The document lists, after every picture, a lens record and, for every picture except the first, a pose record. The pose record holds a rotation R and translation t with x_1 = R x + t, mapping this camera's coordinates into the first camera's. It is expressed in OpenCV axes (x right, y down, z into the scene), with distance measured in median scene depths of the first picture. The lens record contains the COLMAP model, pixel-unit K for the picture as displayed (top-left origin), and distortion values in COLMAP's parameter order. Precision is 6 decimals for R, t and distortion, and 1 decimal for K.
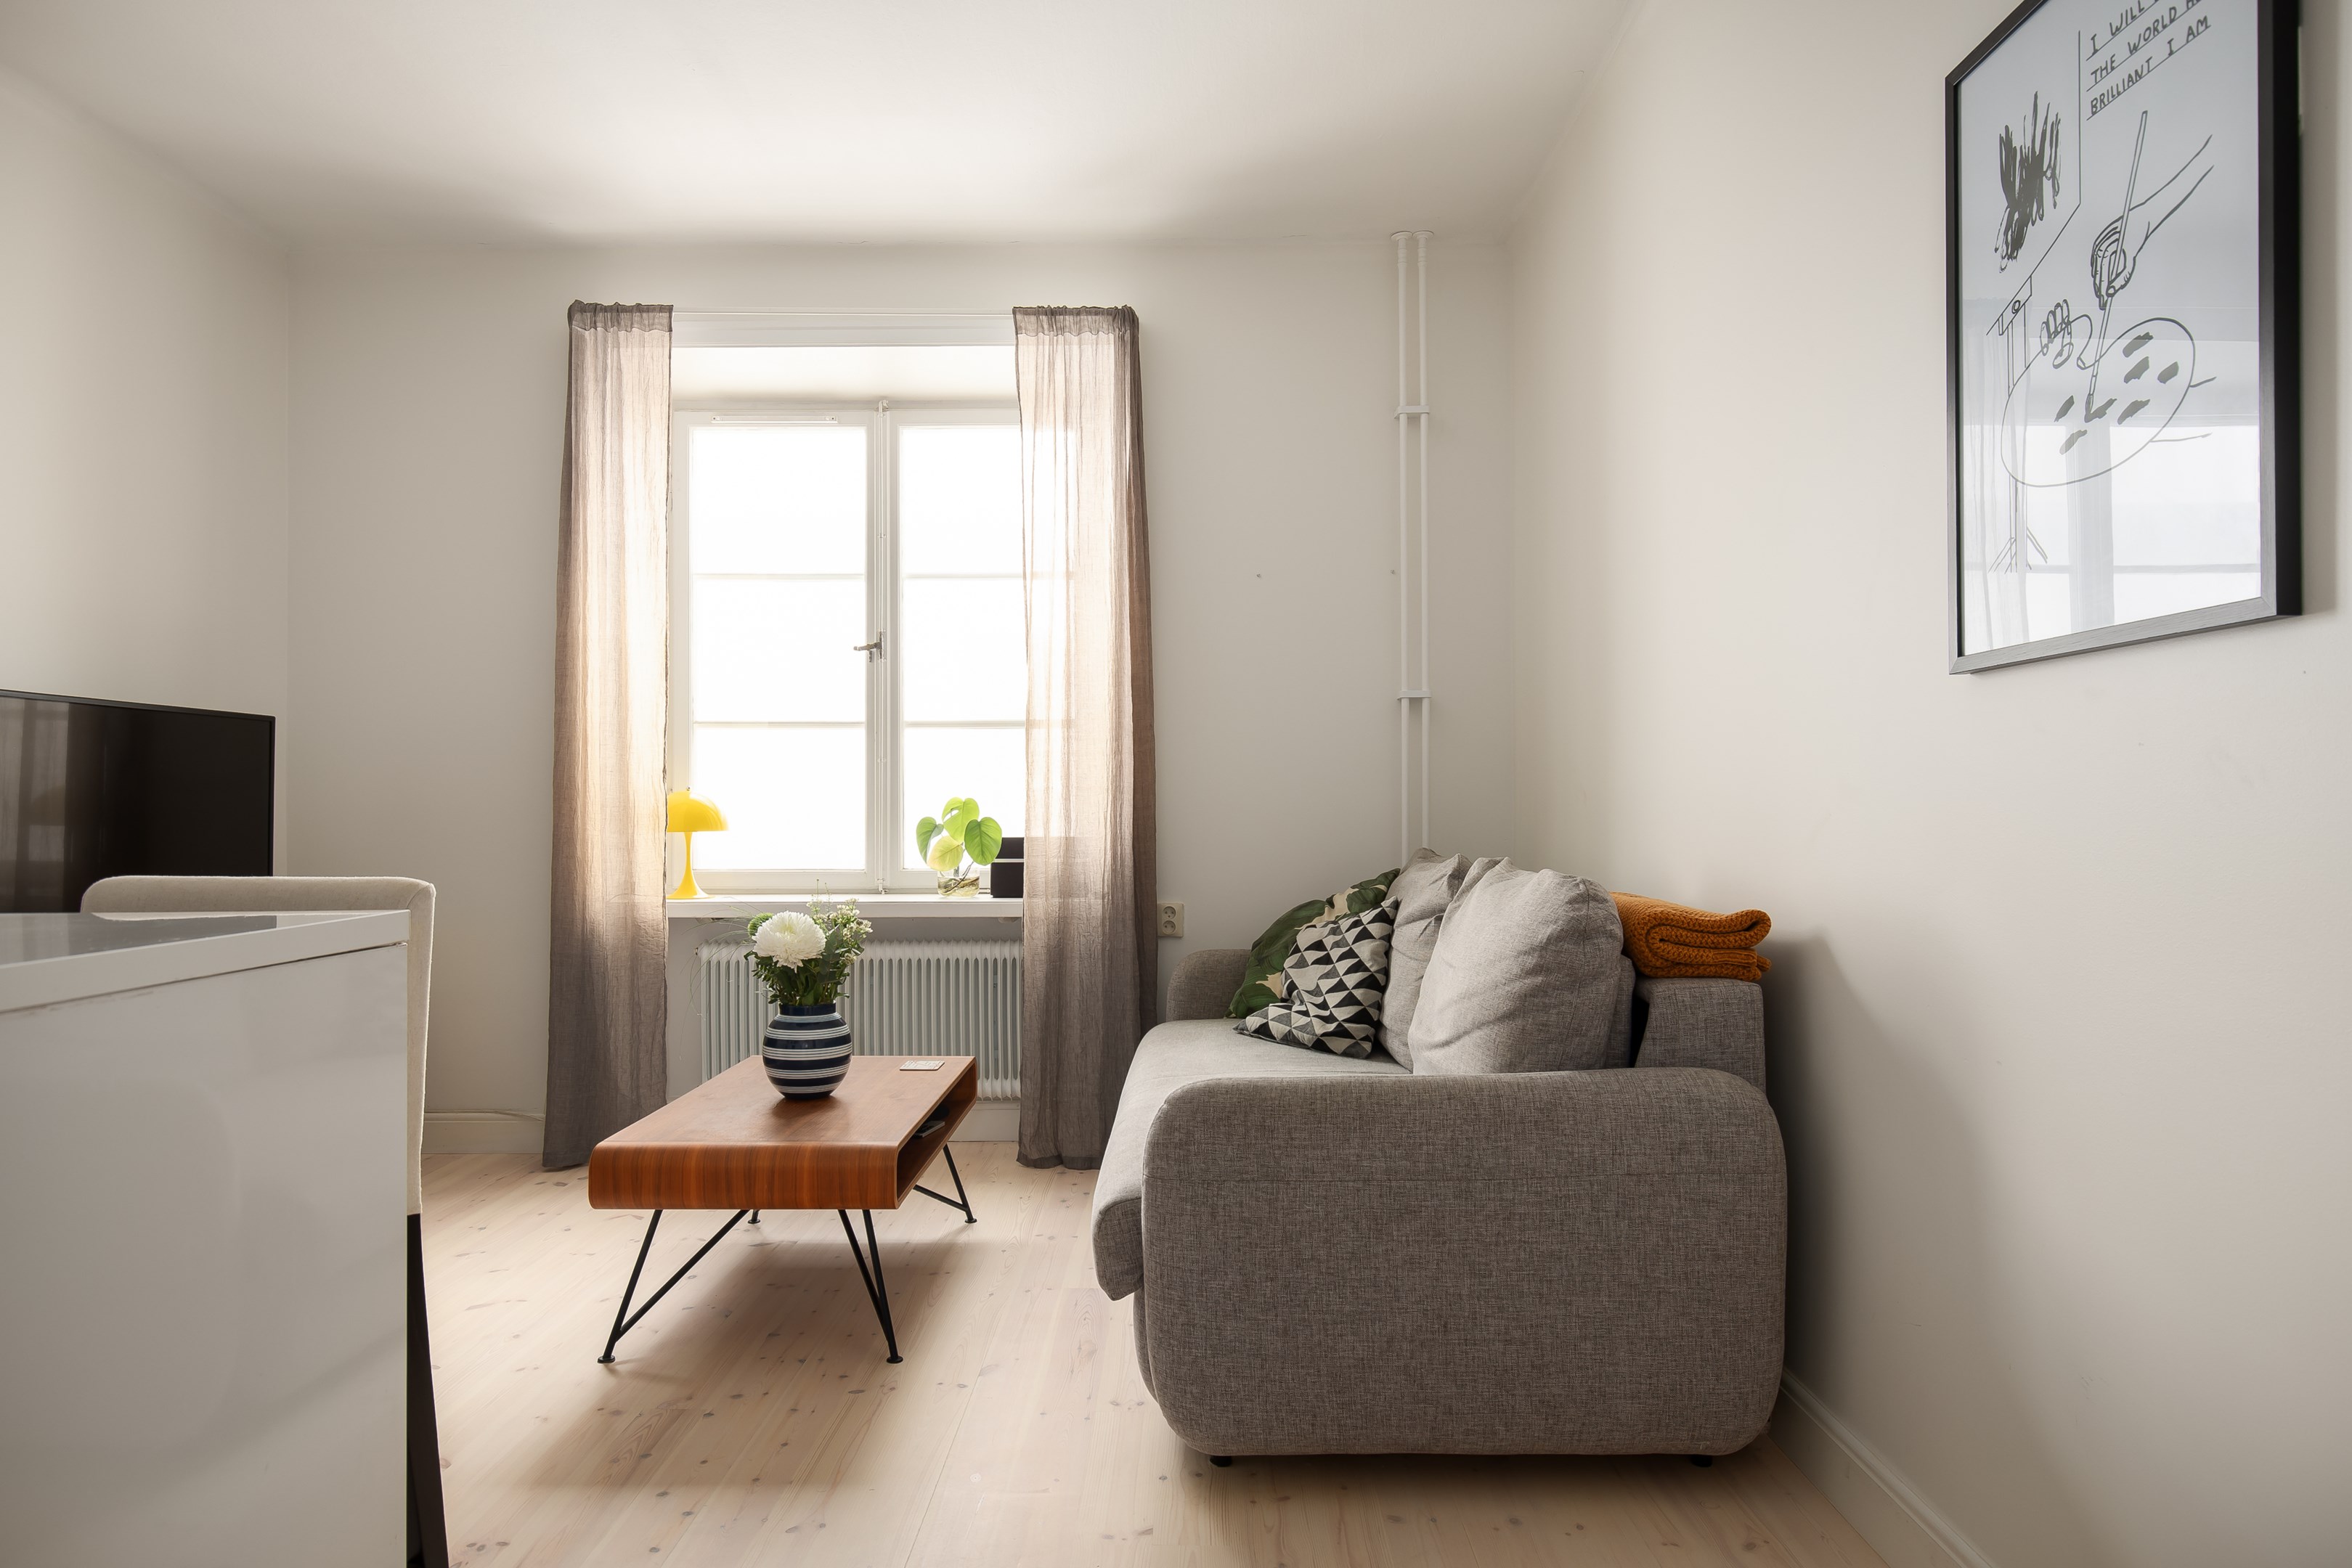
lens RADIAL K [[1431.4, 0, 1179.9], [0, 1431.4, 800.0], [0, 0, 1]] dist [0.000976, -0.002438]
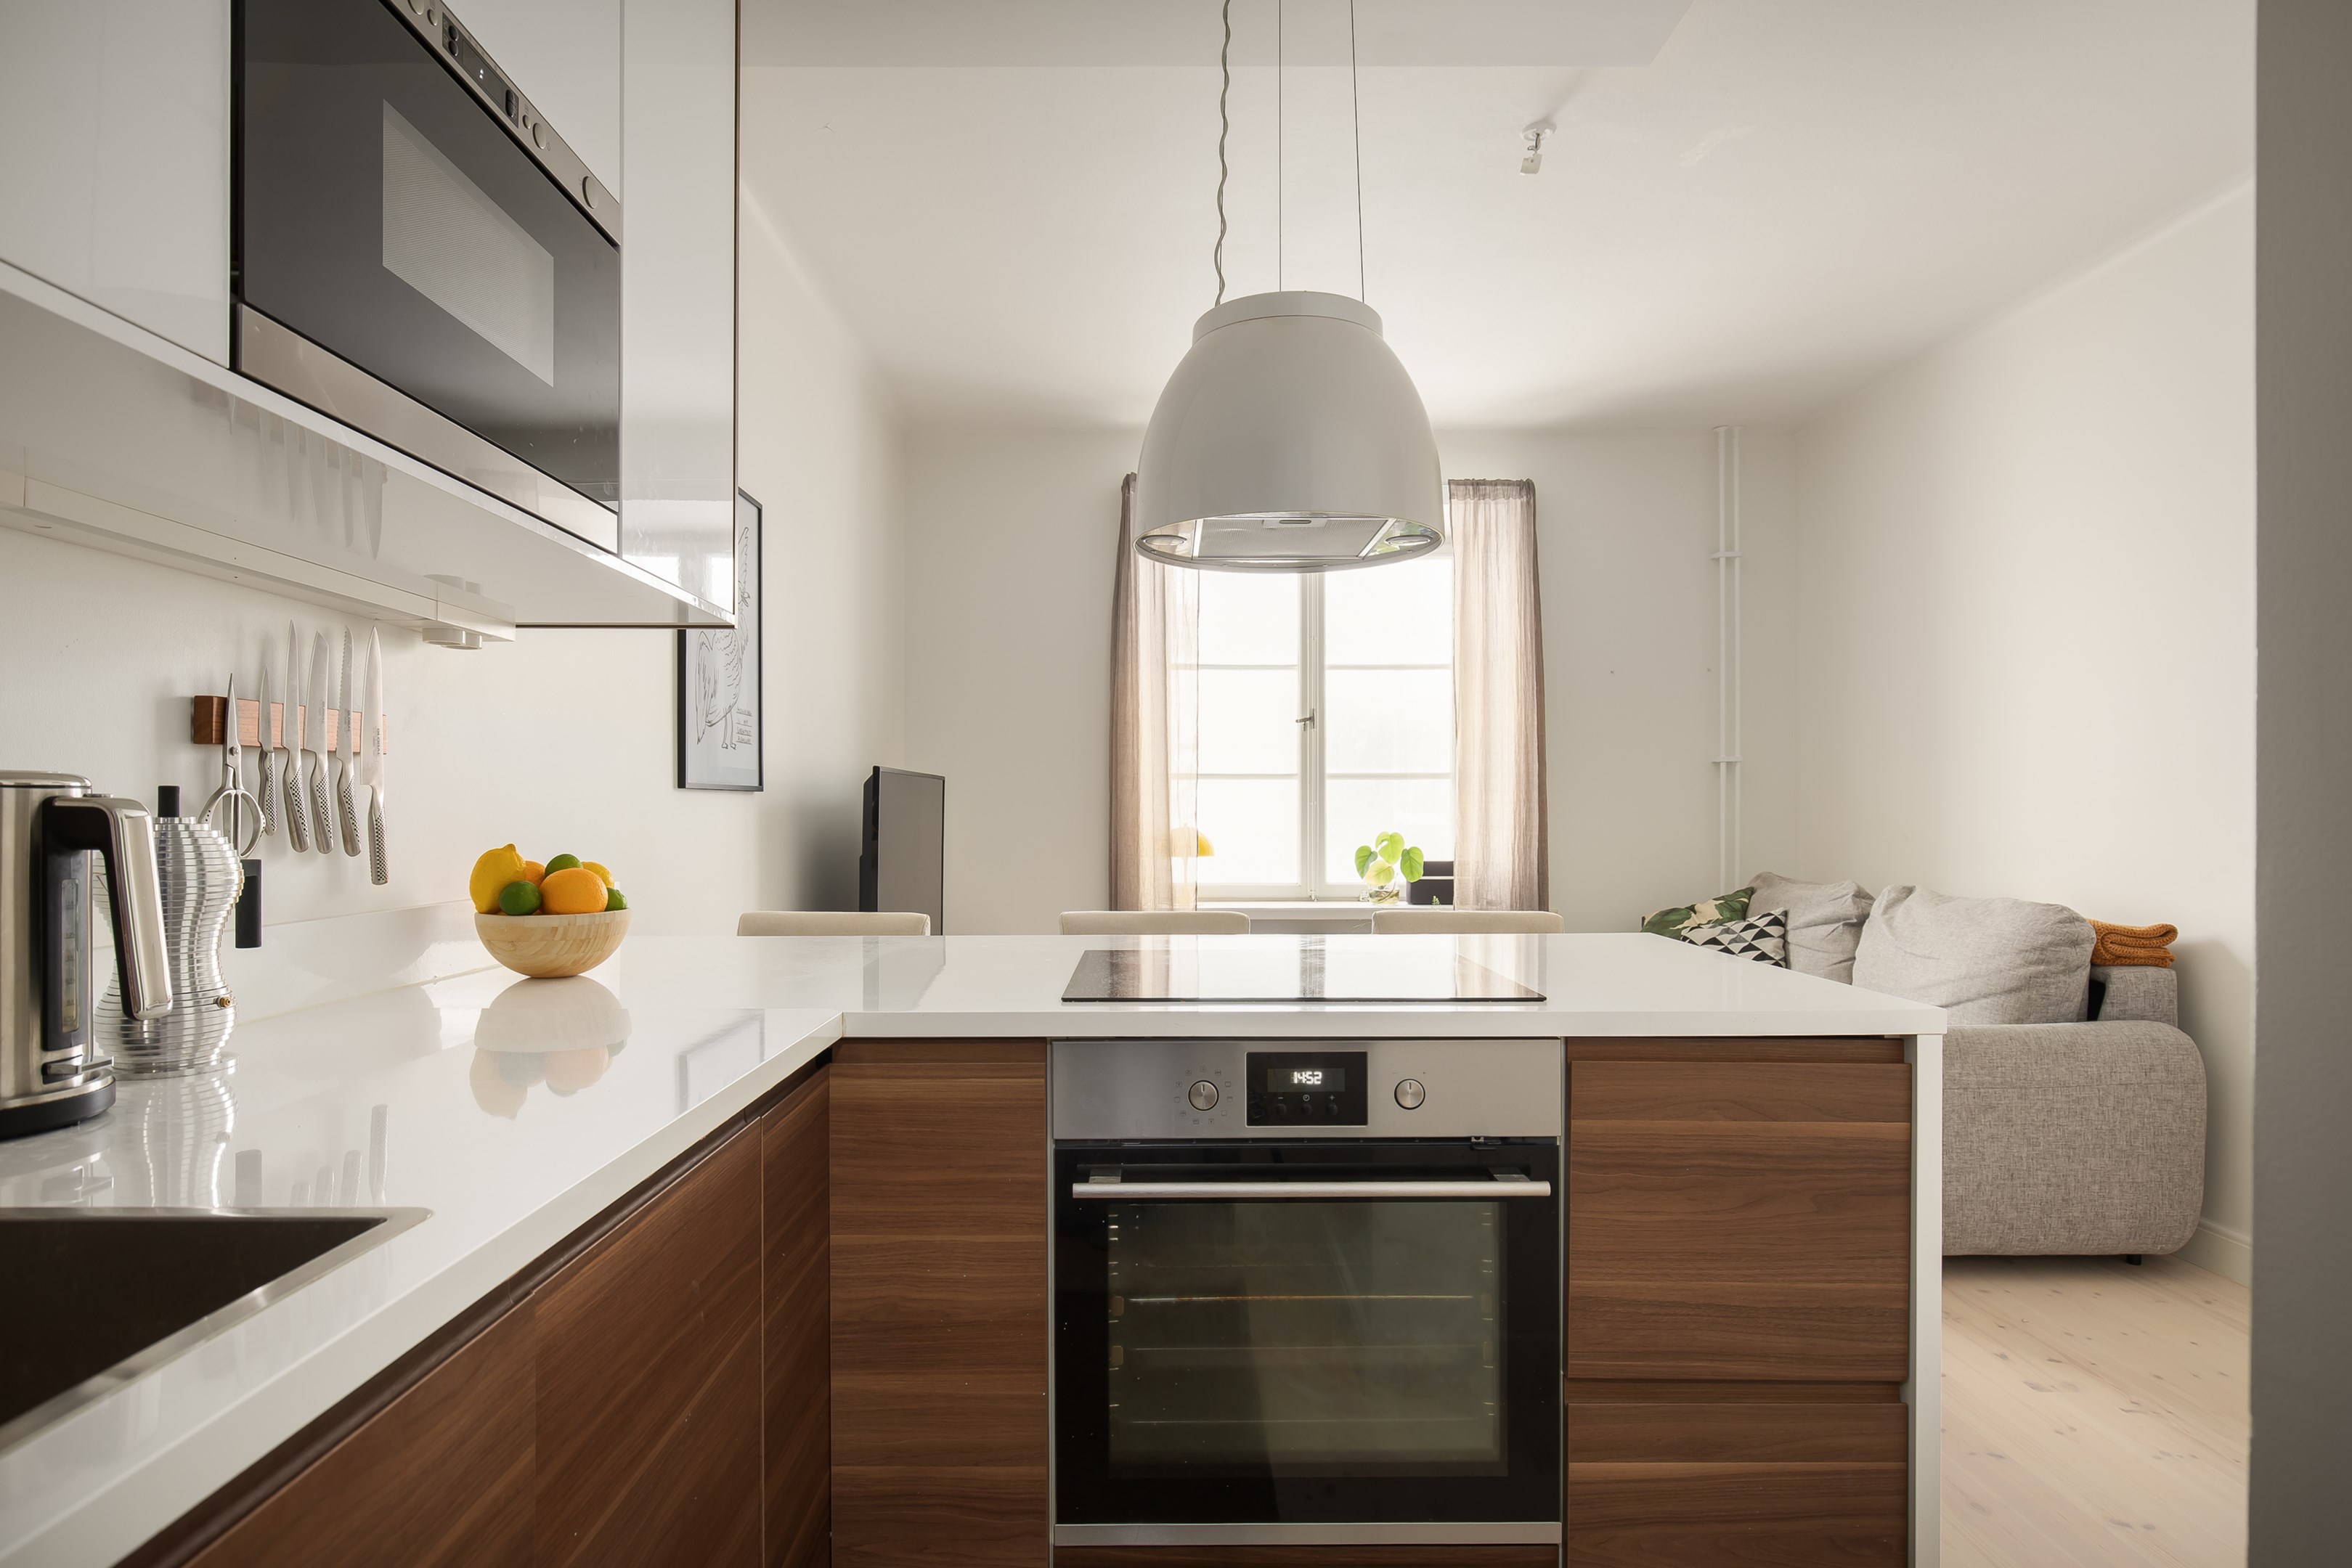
lens RADIAL K [[1268.1, 0, 1168.9], [0, 1268.1, 810.7], [0, 0, 1]] dist [0.003900, -0.004531]
pose [[0.999718, 0.002470, 0.023606, -0.512850], [-0.002658, 0.999965, 0.007914, -0.040663], [-0.023586, -0.007975, 0.999690, -0.276445]]
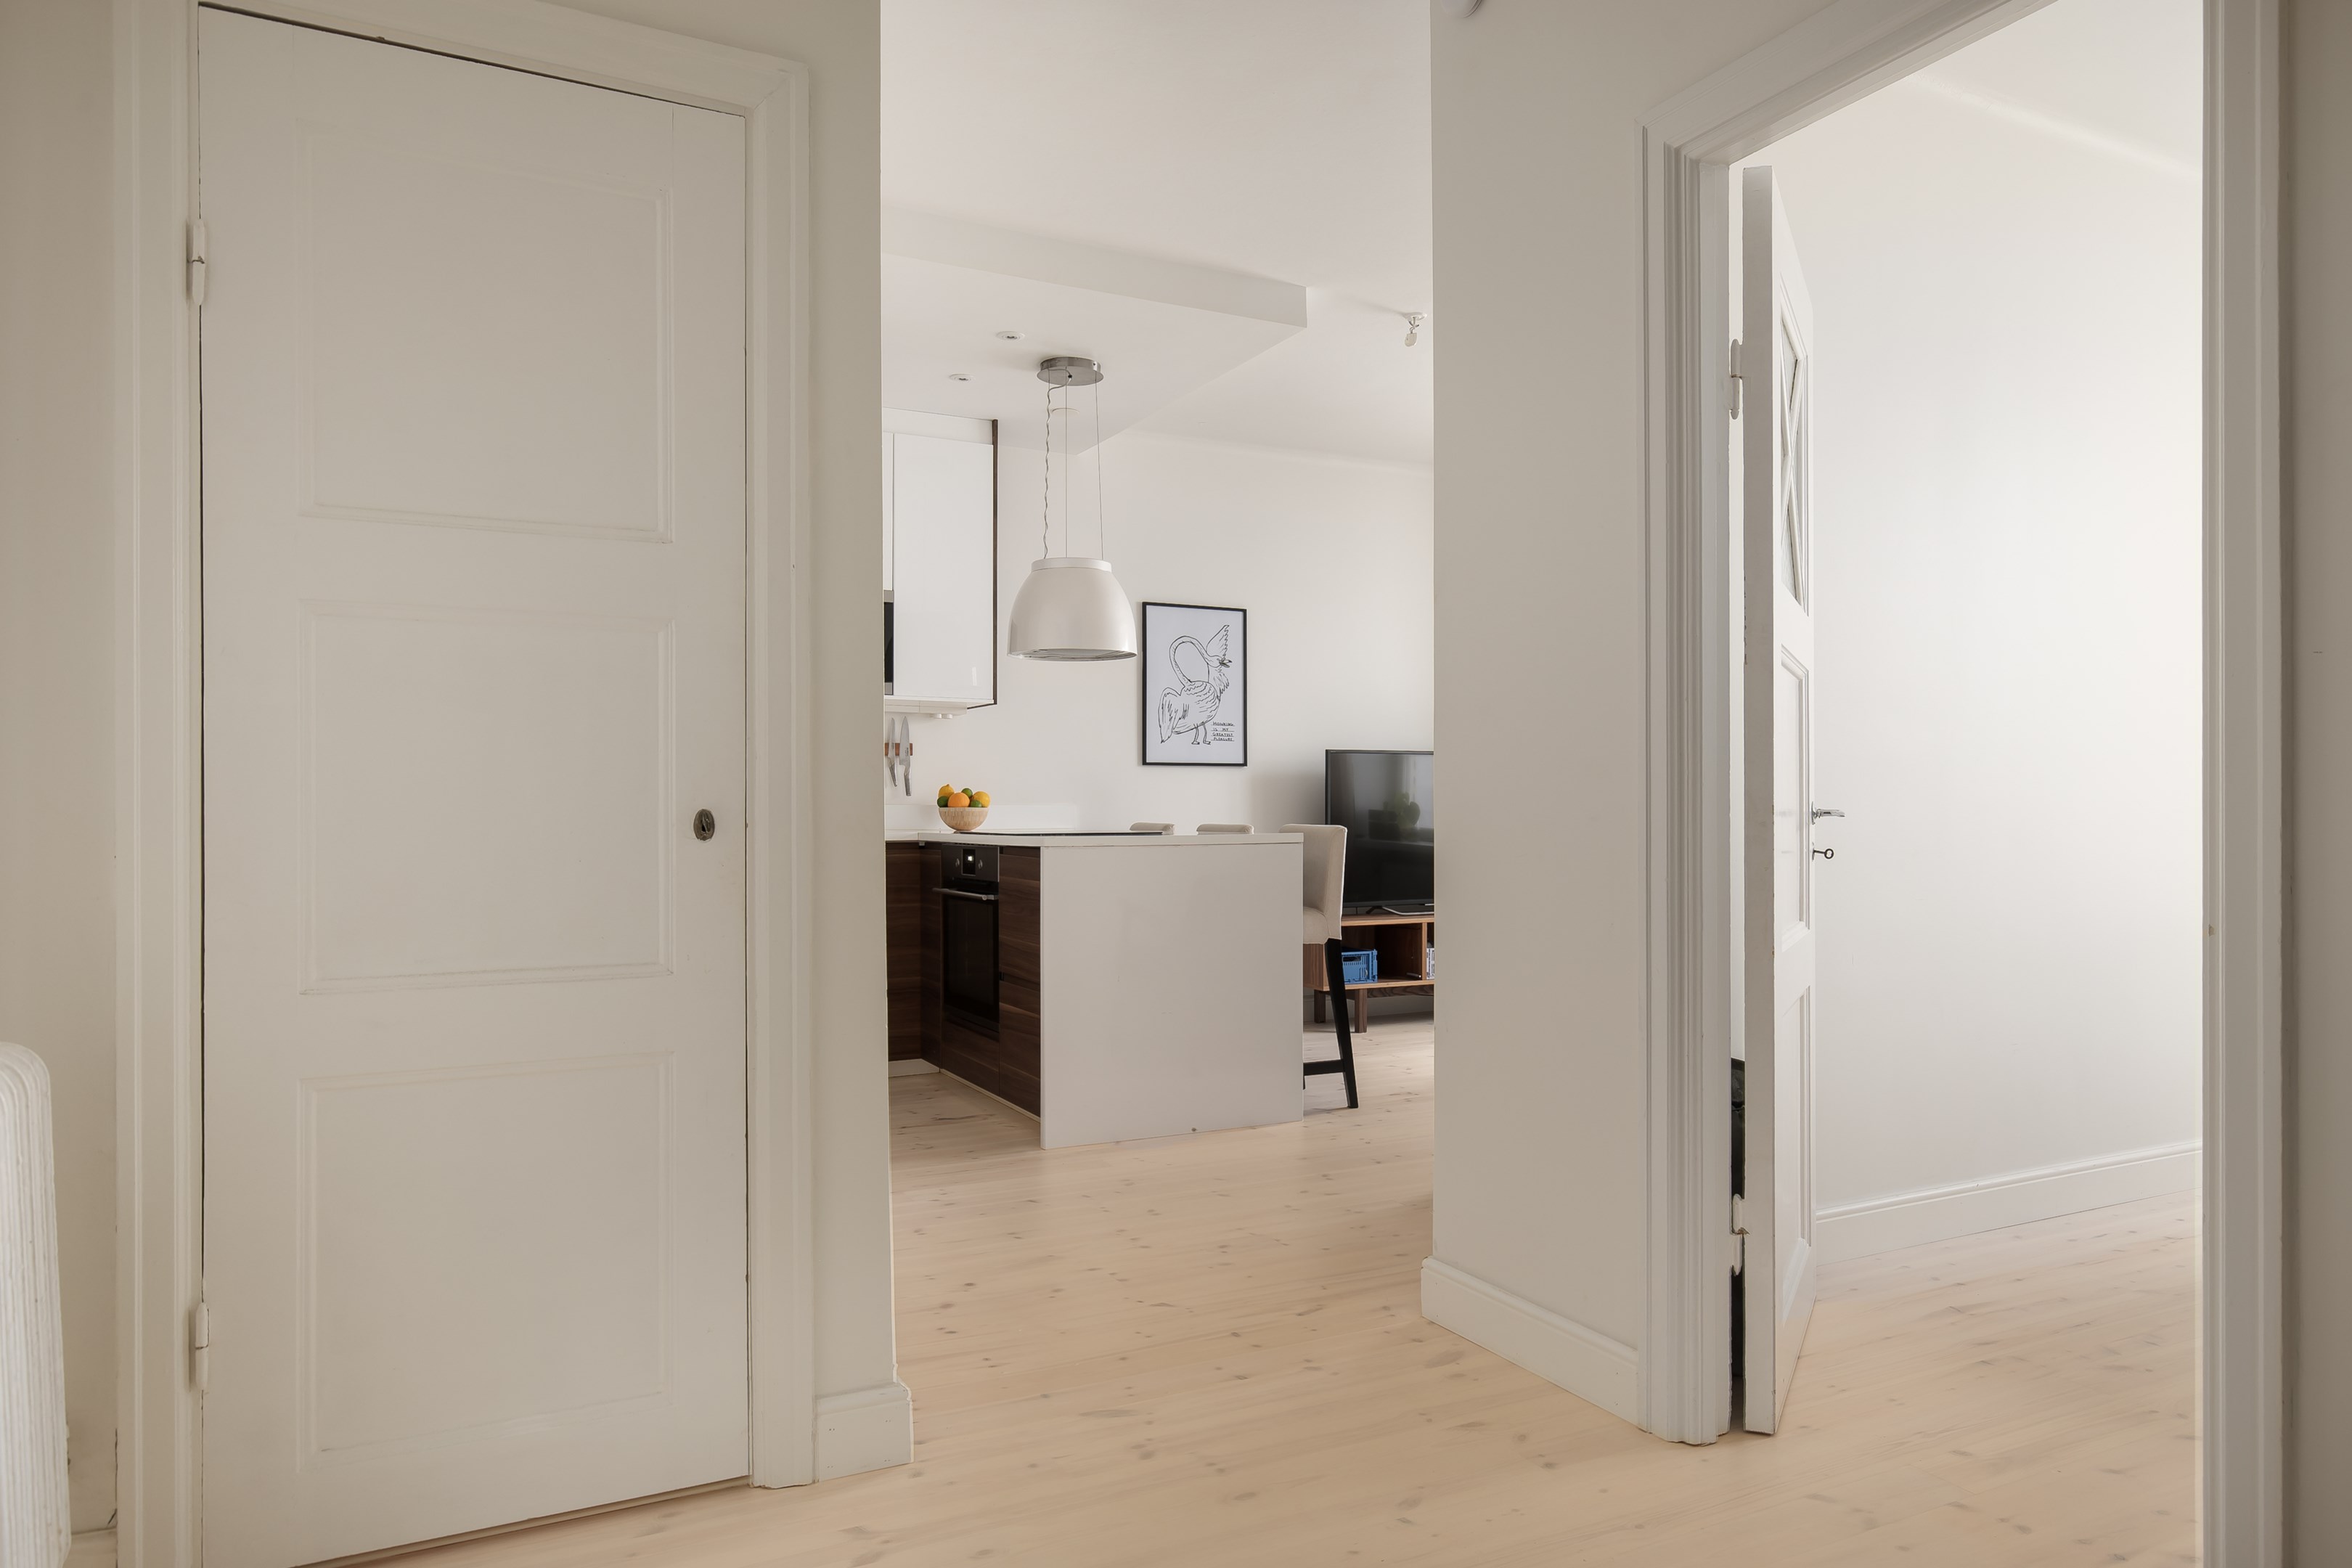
lens RADIAL K [[1431.6, 0, 1201.6], [0, 1431.6, 828.1], [0, 0, 1]] dist [0.000976, -0.002438]
pose [[0.476144, 0.013250, -0.879268, 0.920610], [0.004949, 0.999830, 0.017746, 0.003249], [0.879353, -0.012801, 0.475997, -0.309183]]
